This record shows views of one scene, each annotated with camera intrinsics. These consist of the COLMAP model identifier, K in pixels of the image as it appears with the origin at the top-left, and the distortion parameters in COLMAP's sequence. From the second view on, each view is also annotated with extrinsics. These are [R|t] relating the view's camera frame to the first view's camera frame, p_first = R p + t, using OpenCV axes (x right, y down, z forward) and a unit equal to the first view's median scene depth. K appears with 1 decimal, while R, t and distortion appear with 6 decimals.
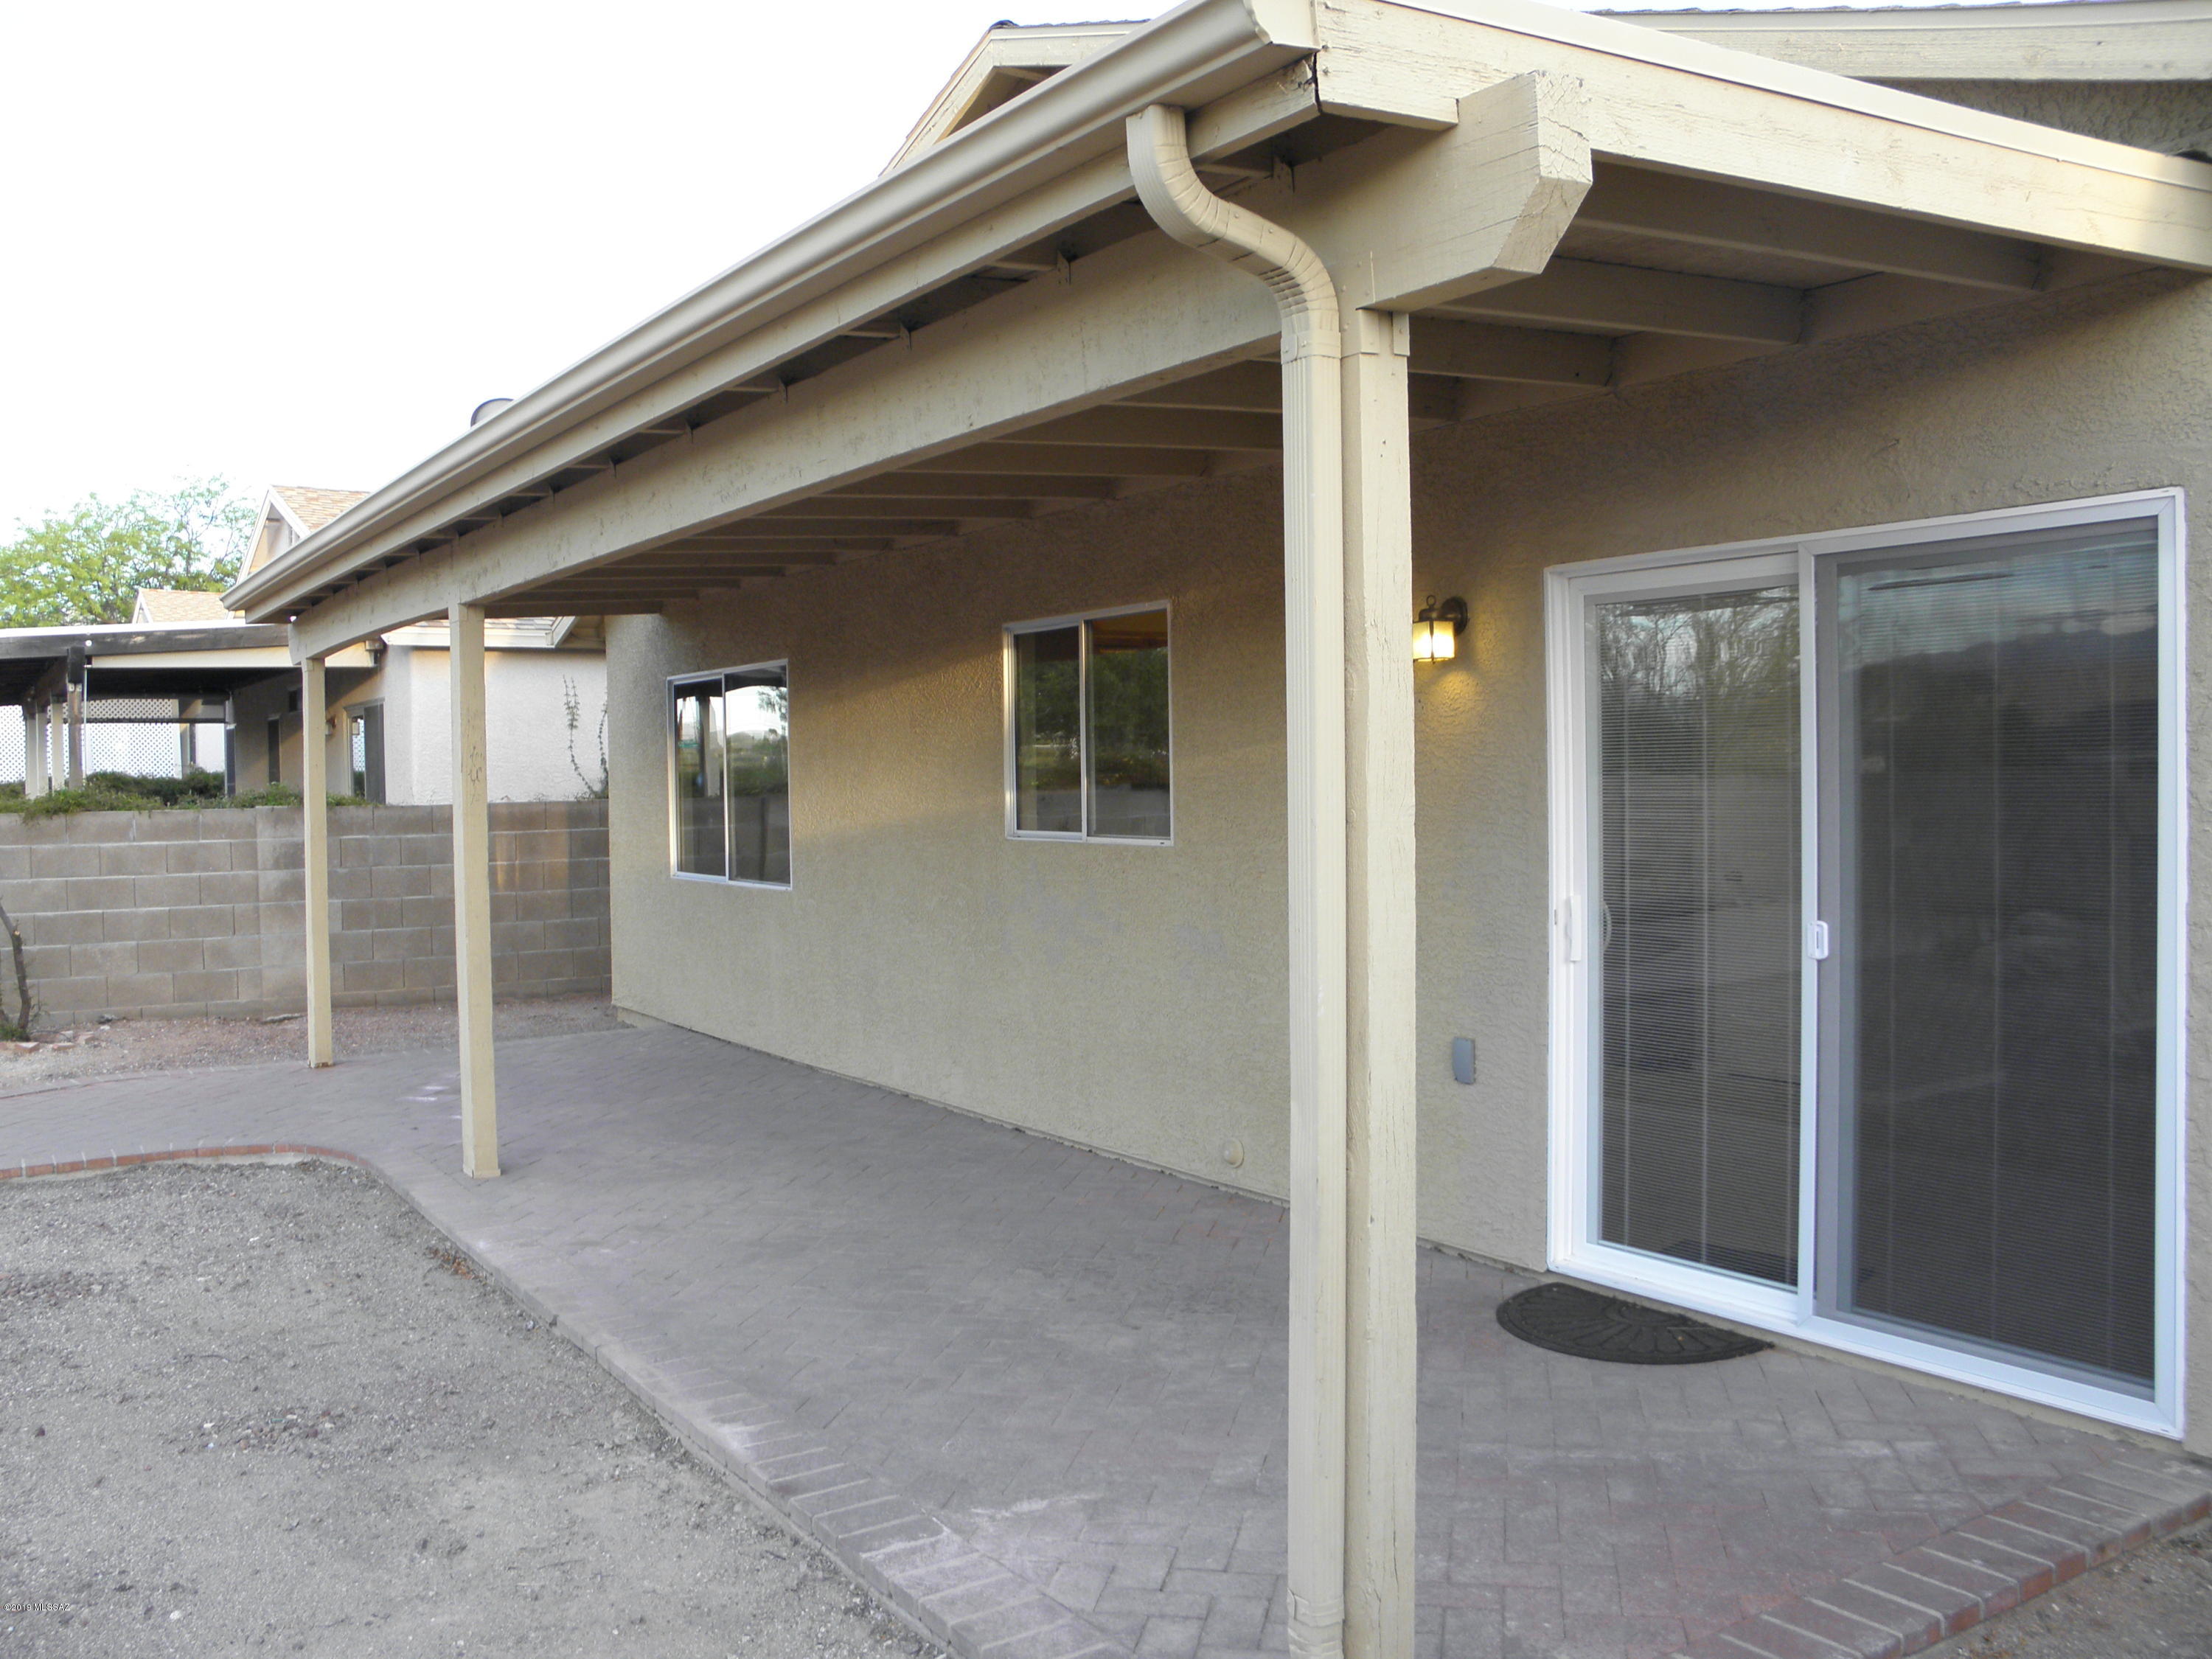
lens RADIAL K [[1903.2, 0, 1110.1], [0, 1903.2, 828.6], [0, 0, 1]] dist [-0.060952, 0.006039]
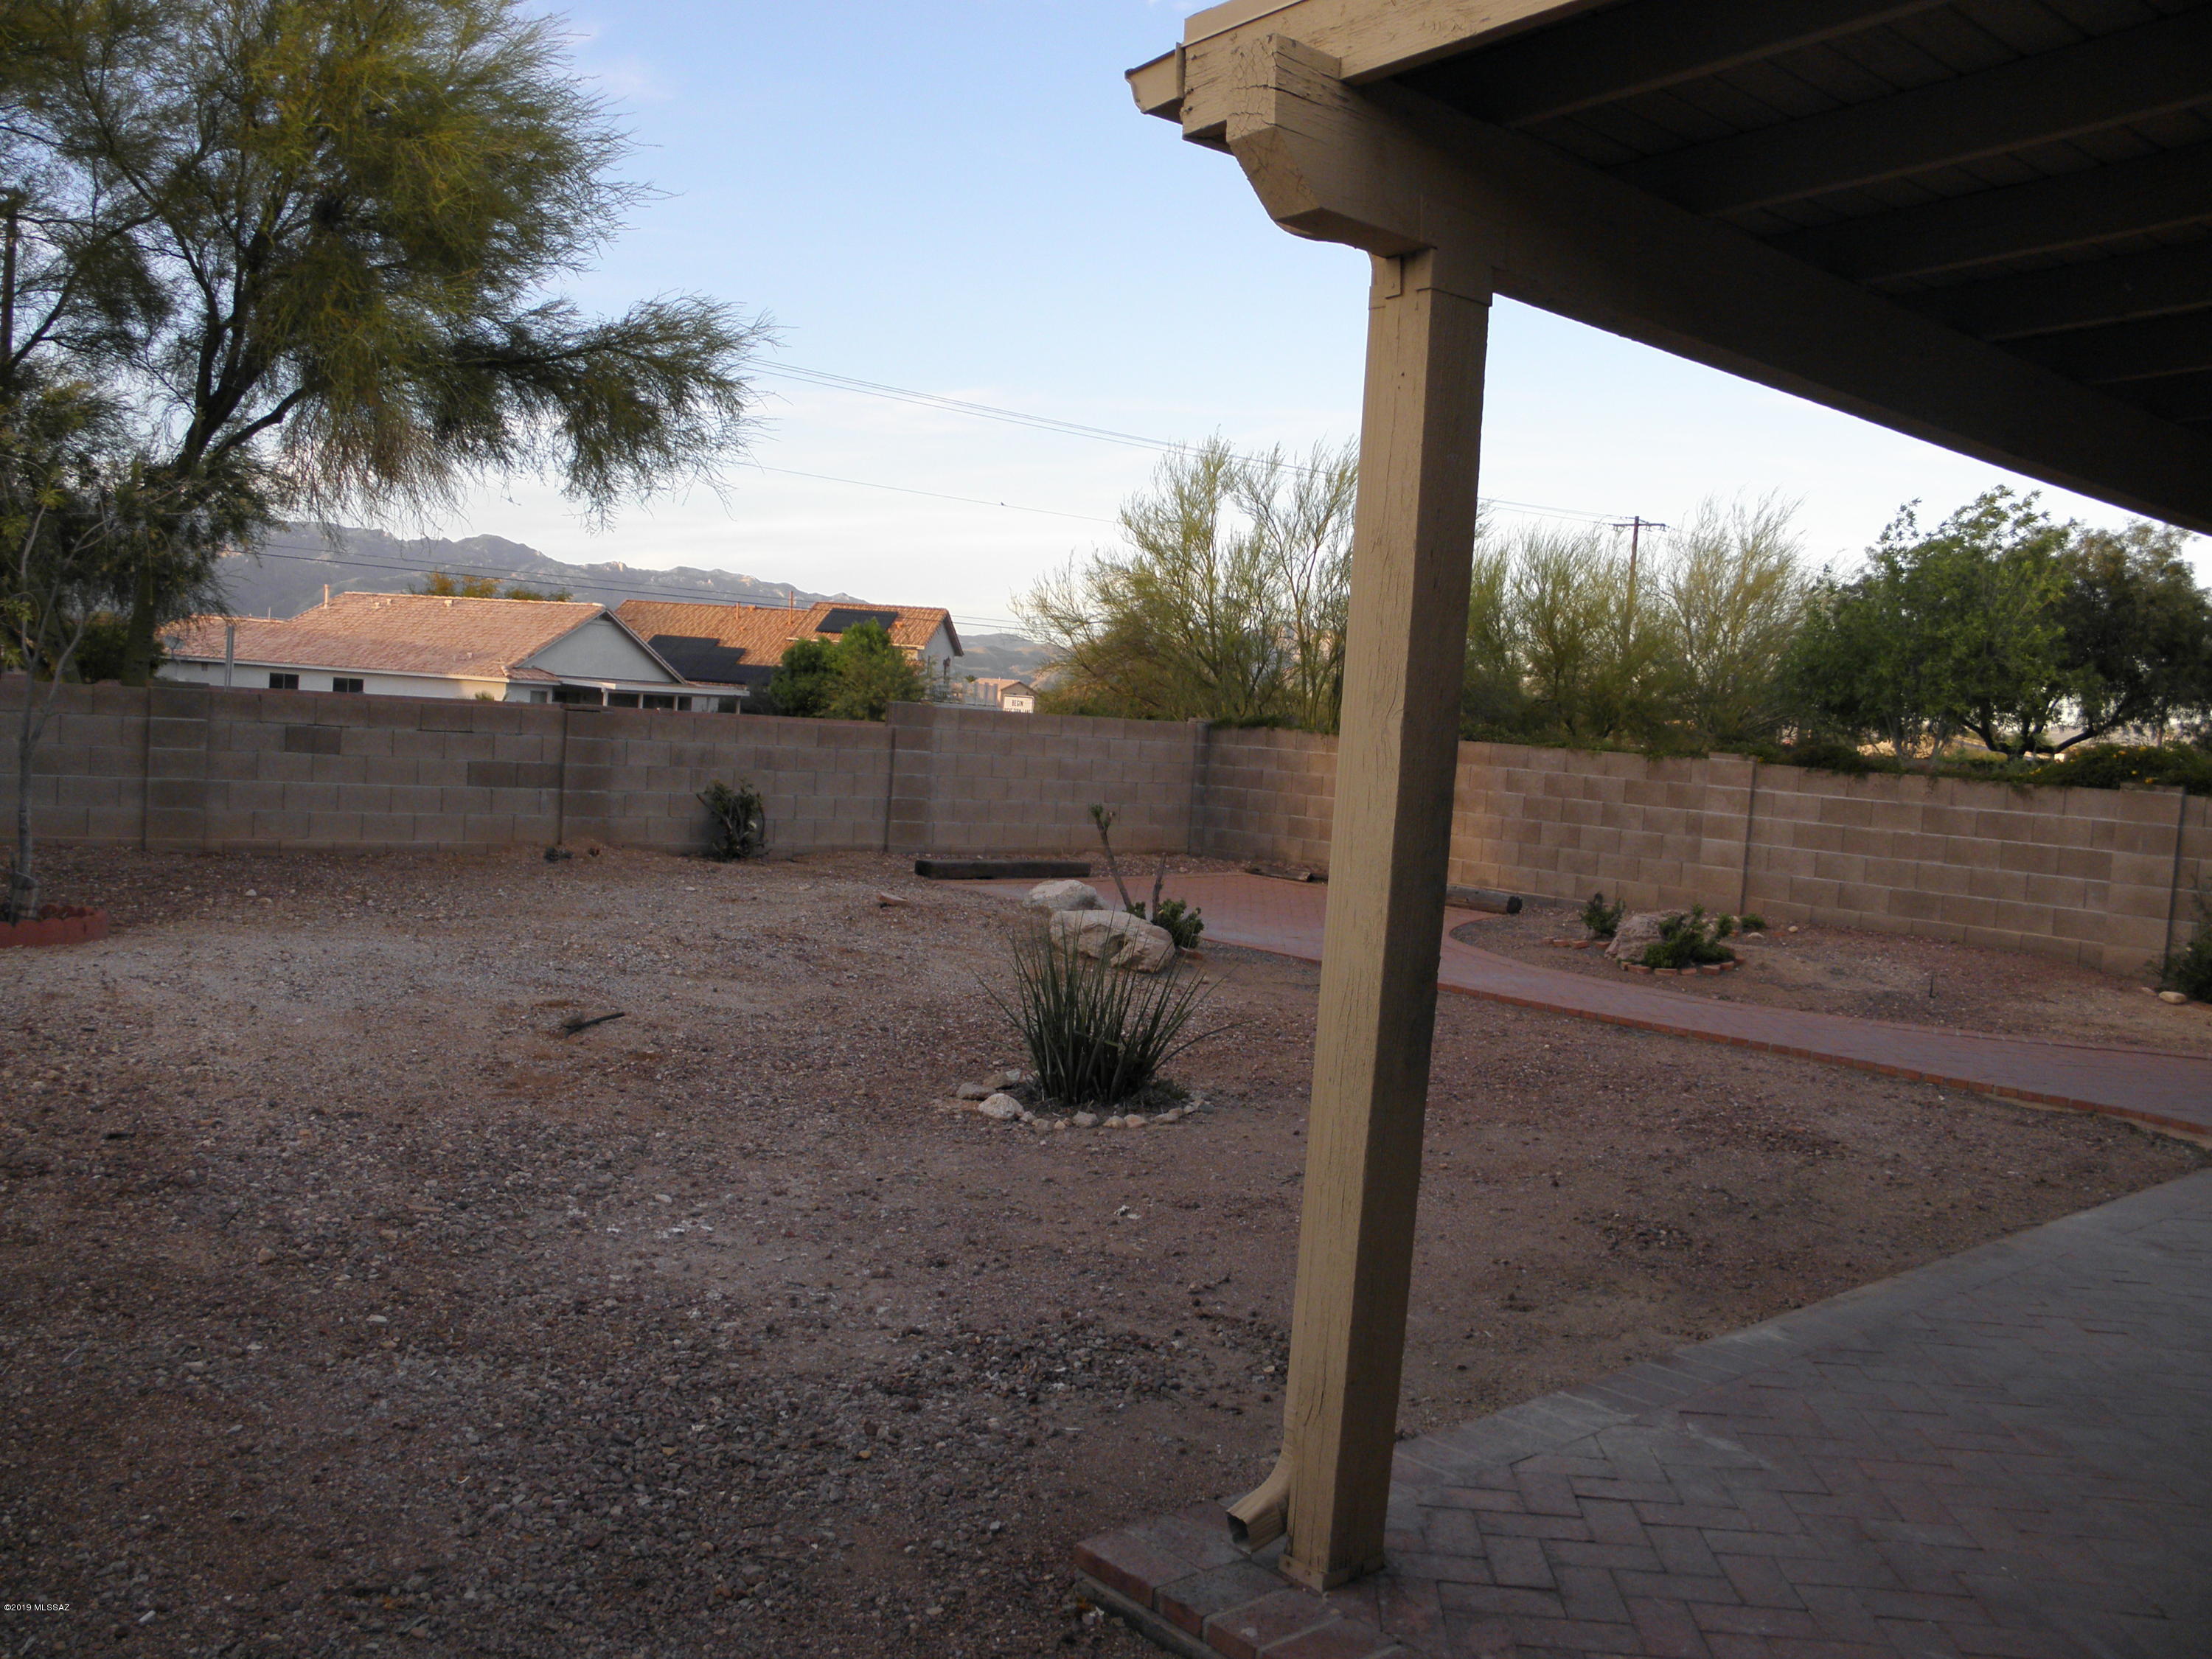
lens RADIAL K [[1945.1, 0, 1099.2], [0, 1945.1, 833.1], [0, 0, 1]] dist [-0.054965, 0.007777]
pose [[0.135566, 0.082452, -0.987332, 0.865820], [-0.096330, 0.992907, 0.069691, -0.002006], [0.986074, 0.085661, 0.142547, 0.486140]]
